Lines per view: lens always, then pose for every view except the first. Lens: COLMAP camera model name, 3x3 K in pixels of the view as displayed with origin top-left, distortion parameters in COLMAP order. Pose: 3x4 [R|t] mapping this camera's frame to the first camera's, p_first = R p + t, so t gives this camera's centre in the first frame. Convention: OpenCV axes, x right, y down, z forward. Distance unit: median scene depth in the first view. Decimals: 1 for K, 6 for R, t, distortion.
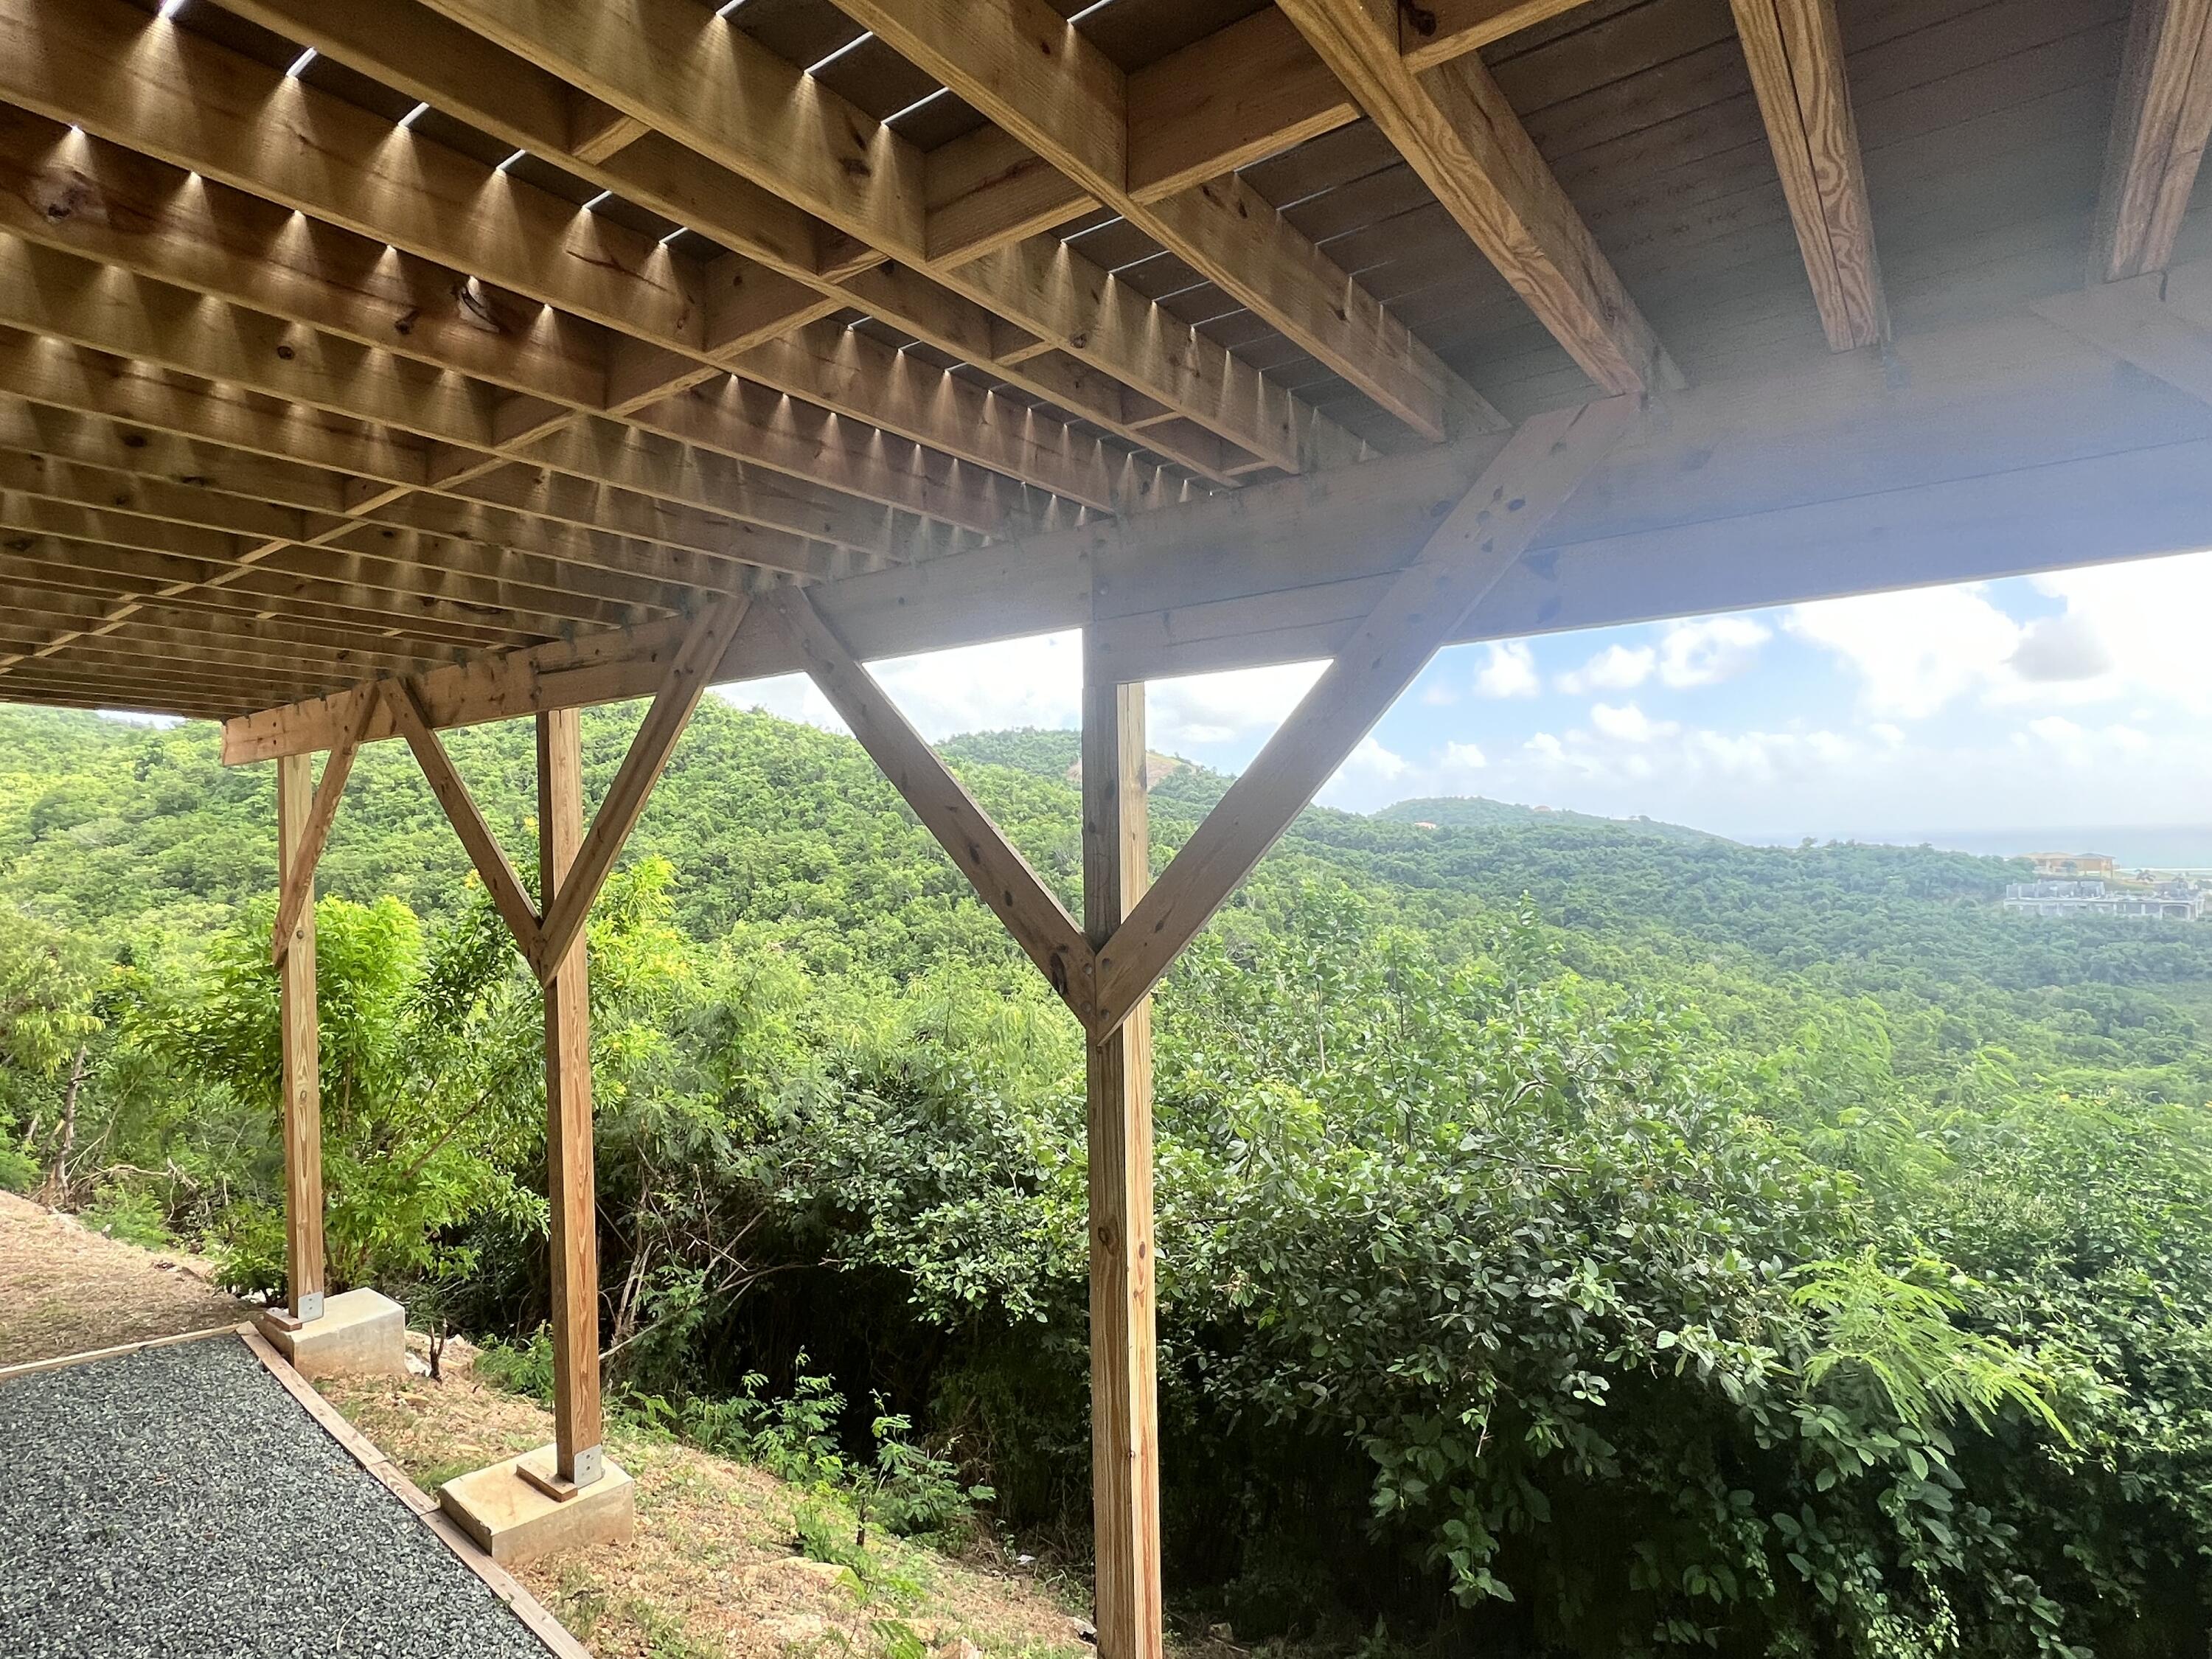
lens RADIAL K [[1138.5, 0, 1106.0], [0, 1138.5, 829.5], [0, 0, 1]] dist [0.001713, 0.000209]
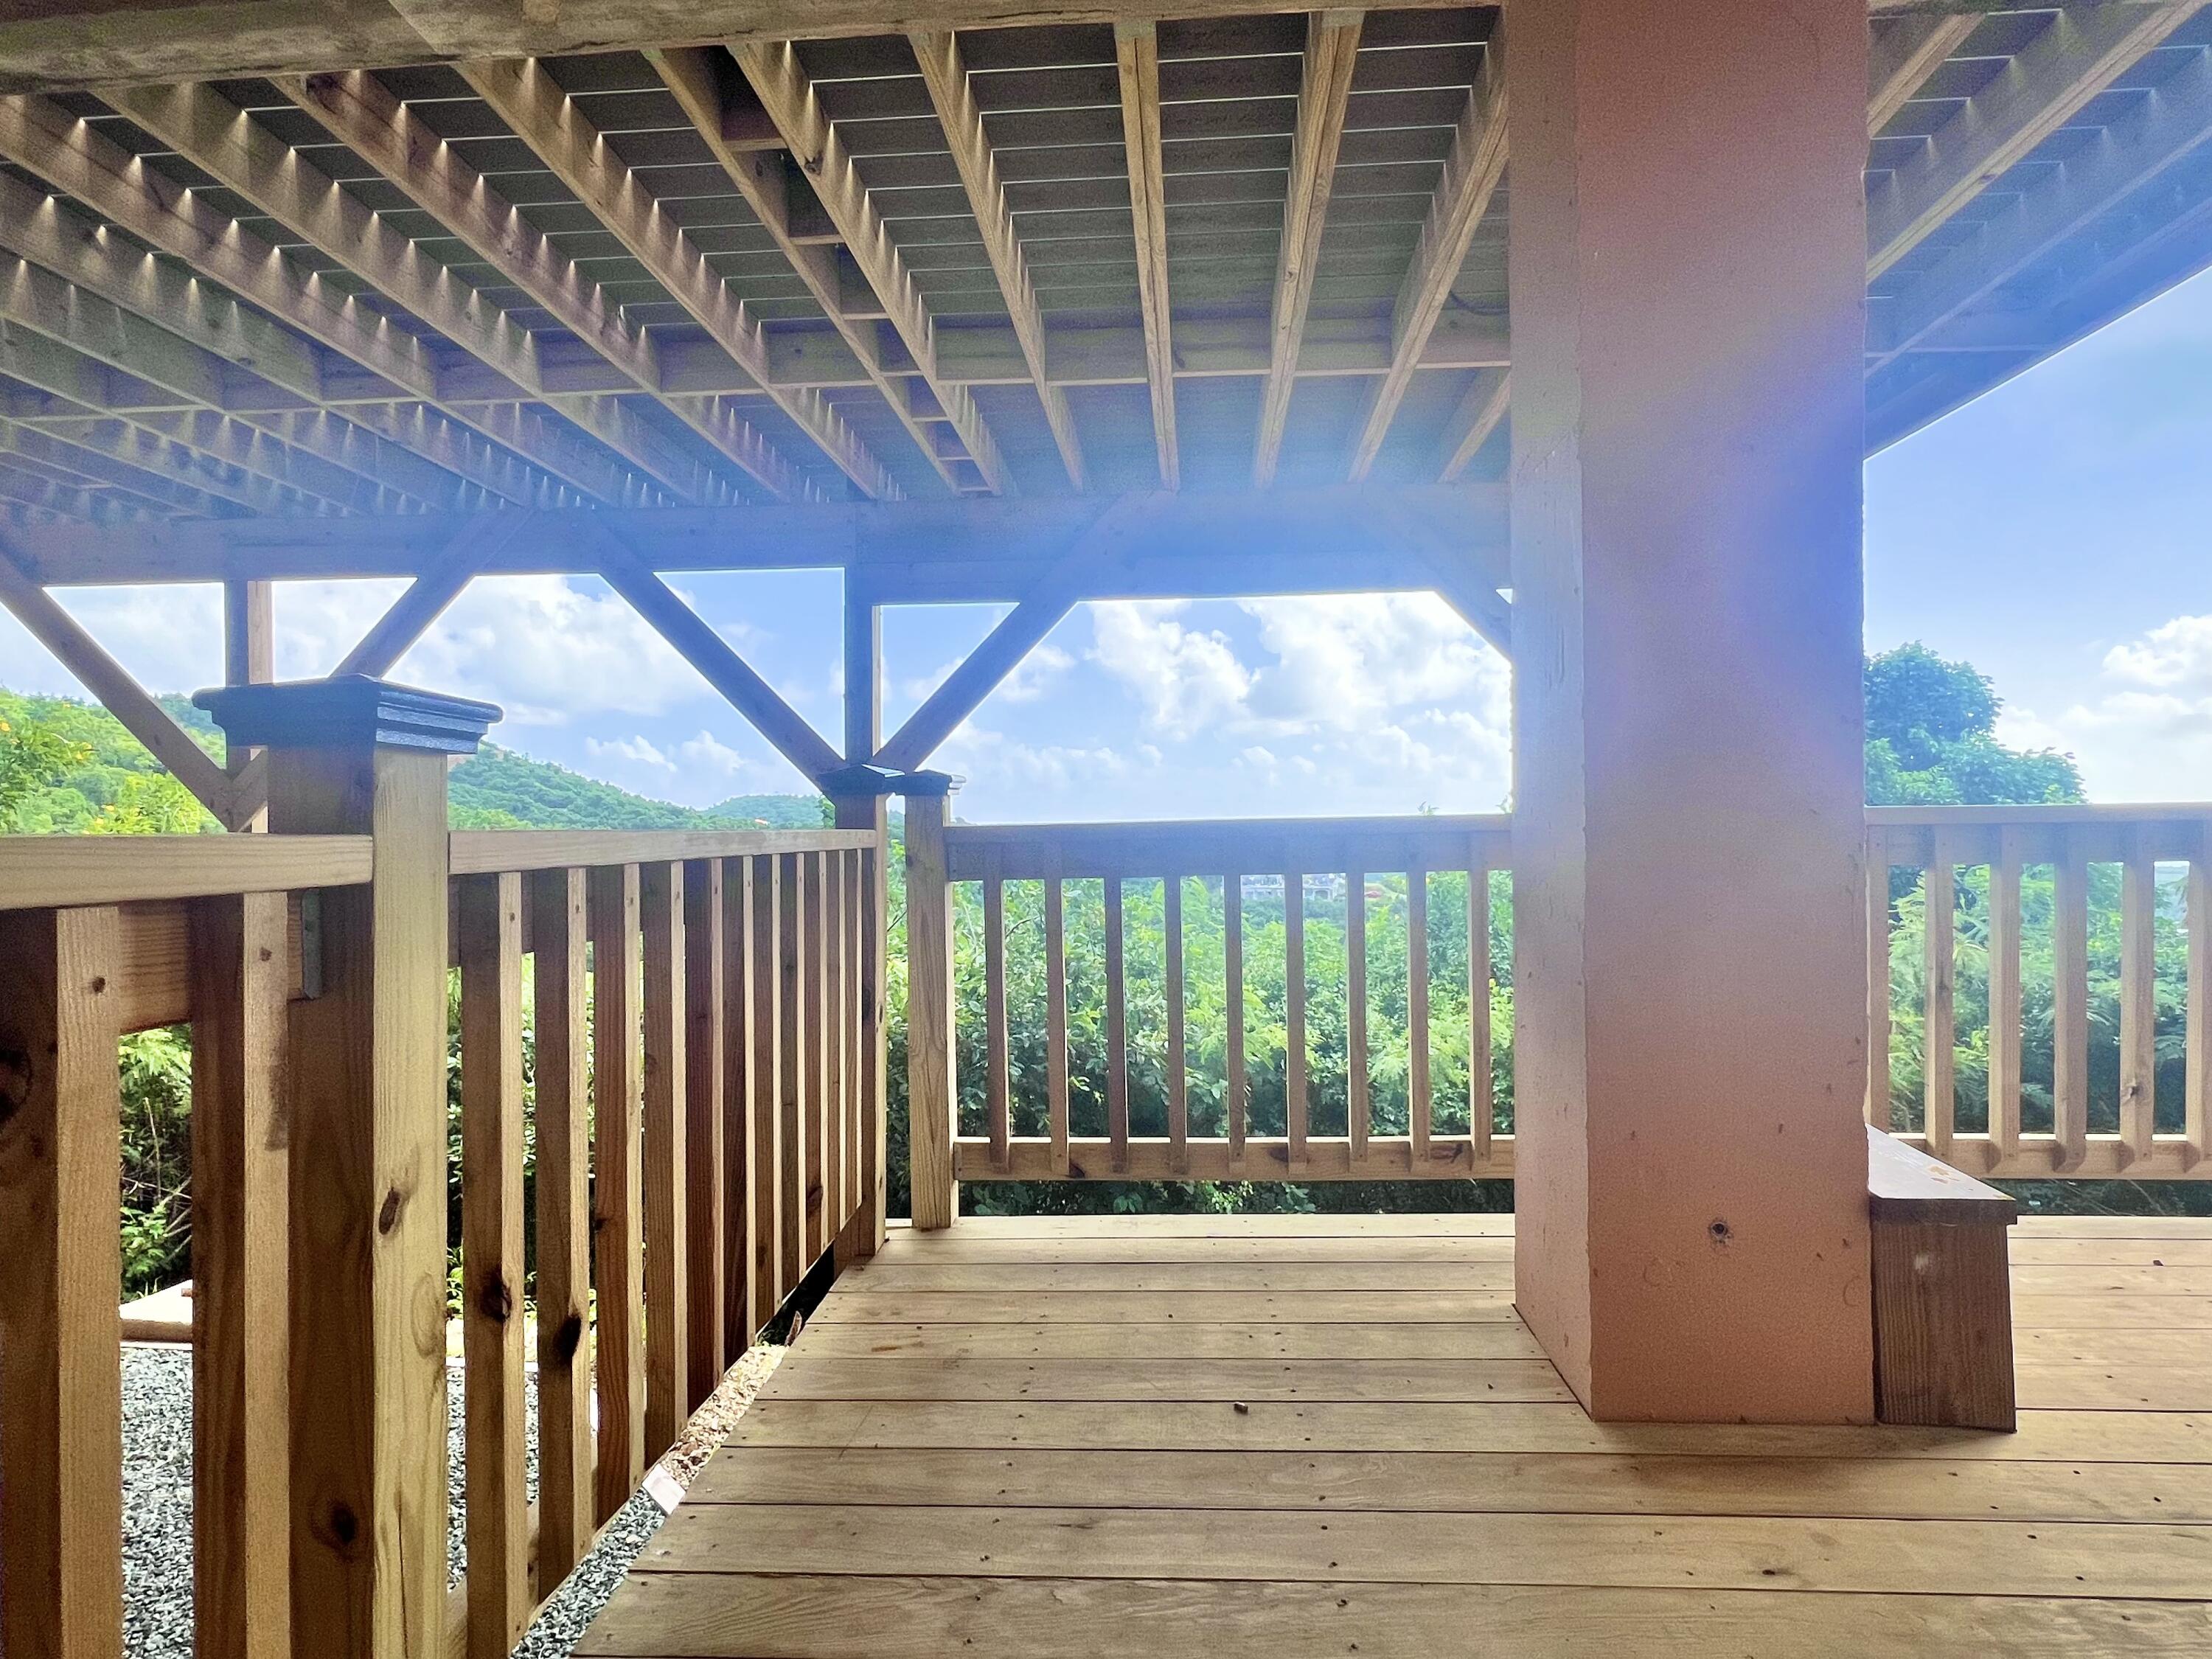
lens RADIAL K [[1138.5, 0, 1106.0], [0, 1138.5, 829.5], [0, 0, 1]] dist [0.001713, 0.000209]
pose [[0.843455, 0.020319, 0.536815, -0.201391], [-0.019348, 0.999785, -0.007443, 0.068750], [-0.536851, -0.004109, 0.843667, -0.186806]]
